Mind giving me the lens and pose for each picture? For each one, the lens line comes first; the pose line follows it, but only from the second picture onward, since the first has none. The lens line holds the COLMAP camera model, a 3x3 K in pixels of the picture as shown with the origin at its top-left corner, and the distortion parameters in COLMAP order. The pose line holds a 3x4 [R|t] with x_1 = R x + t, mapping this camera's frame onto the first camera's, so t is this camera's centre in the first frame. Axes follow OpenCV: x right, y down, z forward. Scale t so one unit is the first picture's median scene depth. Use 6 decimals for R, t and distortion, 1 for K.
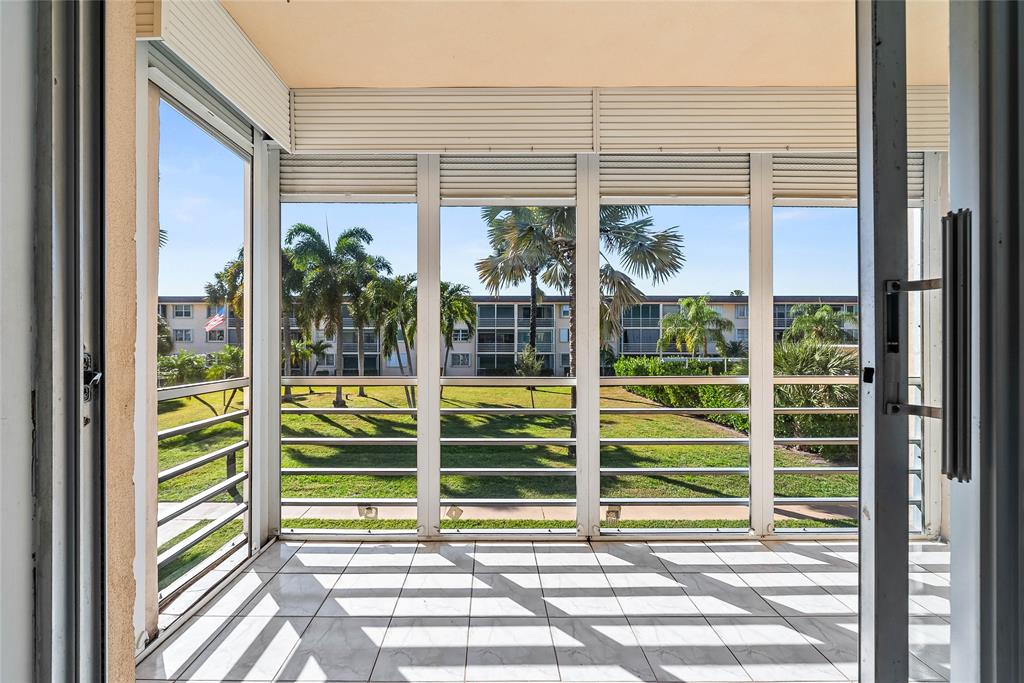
lens RADIAL K [[413.1, 0, 498.2], [0, 413.1, 342.2], [0, 0, 1]] dist [0.001452, 0.000131]
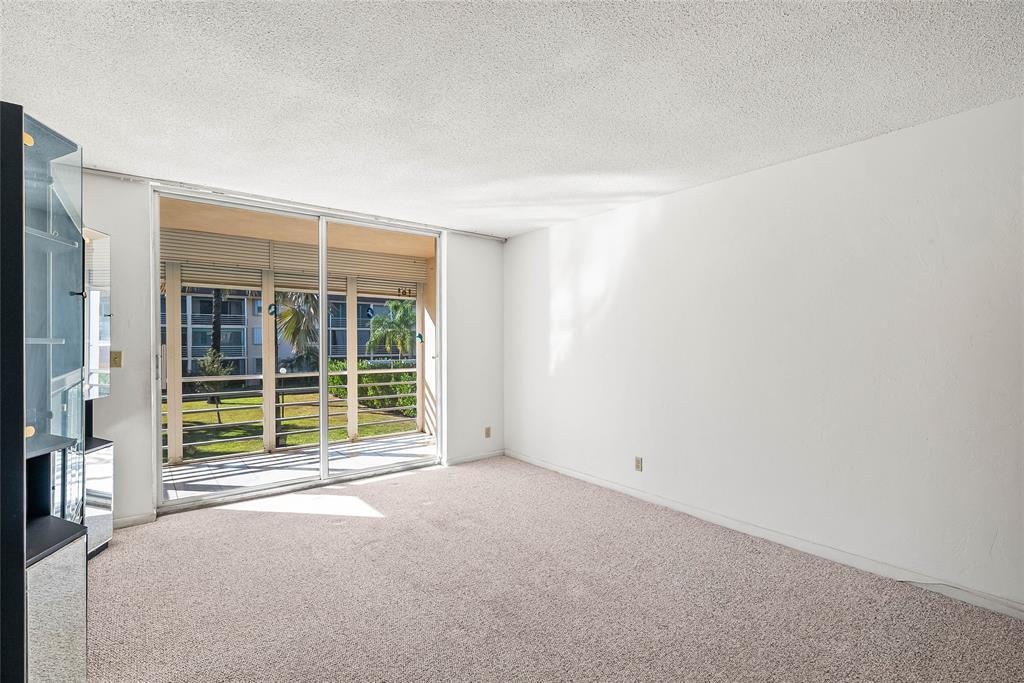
lens RADIAL K [[498.9, 0, 520.4], [0, 498.9, 341.2], [0, 0, 1]] dist [0.005061, -0.000235]
pose [[0.802804, 0.000085, 0.596243, -0.040504], [0.000086, 1.000000, -0.000258, -0.012361], [-0.596243, 0.000258, 0.802804, -0.274013]]
